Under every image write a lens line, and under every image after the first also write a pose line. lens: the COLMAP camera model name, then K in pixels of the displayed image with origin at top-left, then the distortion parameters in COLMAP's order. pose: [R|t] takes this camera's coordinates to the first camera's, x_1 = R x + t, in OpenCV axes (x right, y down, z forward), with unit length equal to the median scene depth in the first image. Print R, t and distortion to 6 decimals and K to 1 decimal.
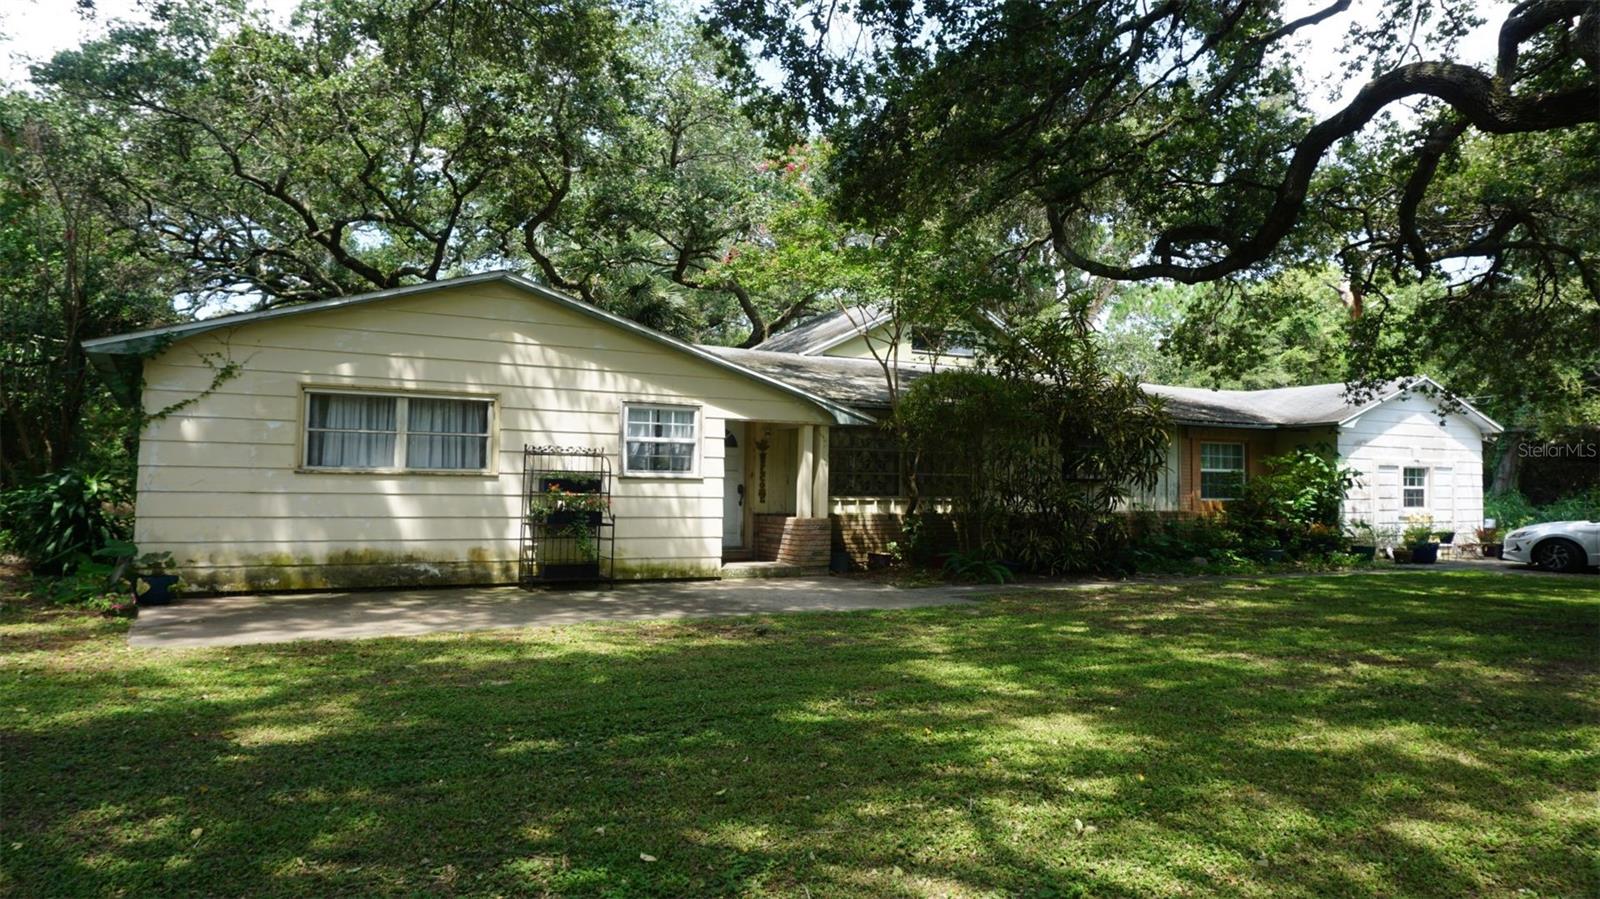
lens RADIAL K [[1078.6, 0, 793.0], [0, 1078.6, 505.0], [0, 0, 1]] dist [-0.019125, 0.006349]
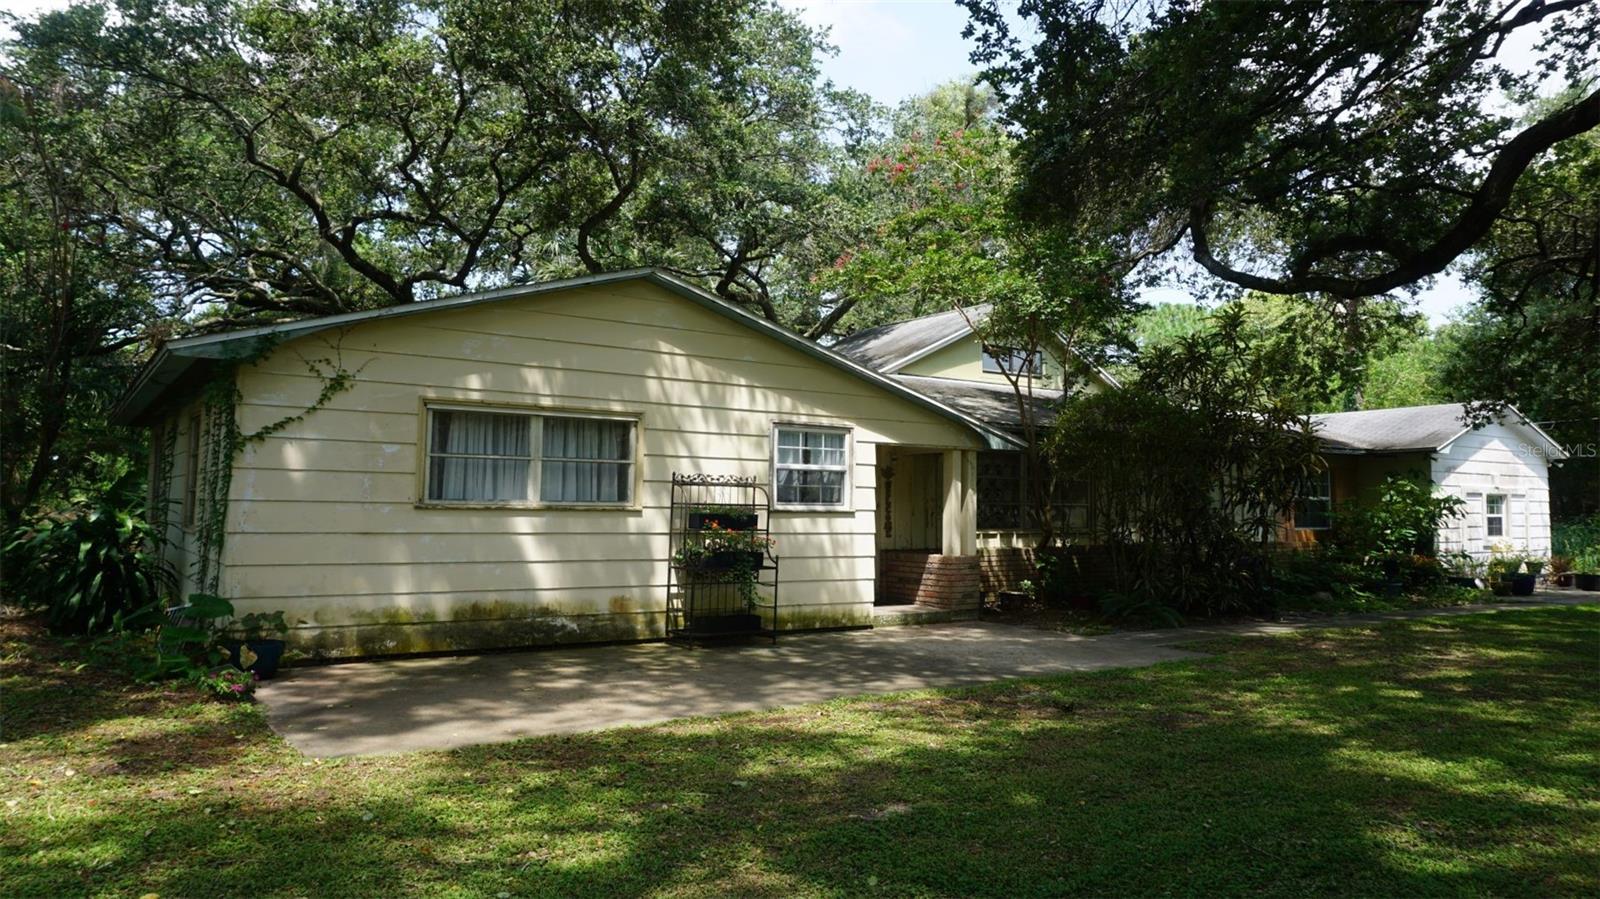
lens RADIAL K [[1082.7, 0, 800.4], [0, 1082.7, 493.6], [0, 0, 1]] dist [-0.009983, -0.003216]
pose [[0.996966, -0.000011, 0.077838, -0.205987], [0.002413, 0.999524, -0.030761, -0.013097], [-0.077800, 0.030855, 0.996491, 0.143317]]
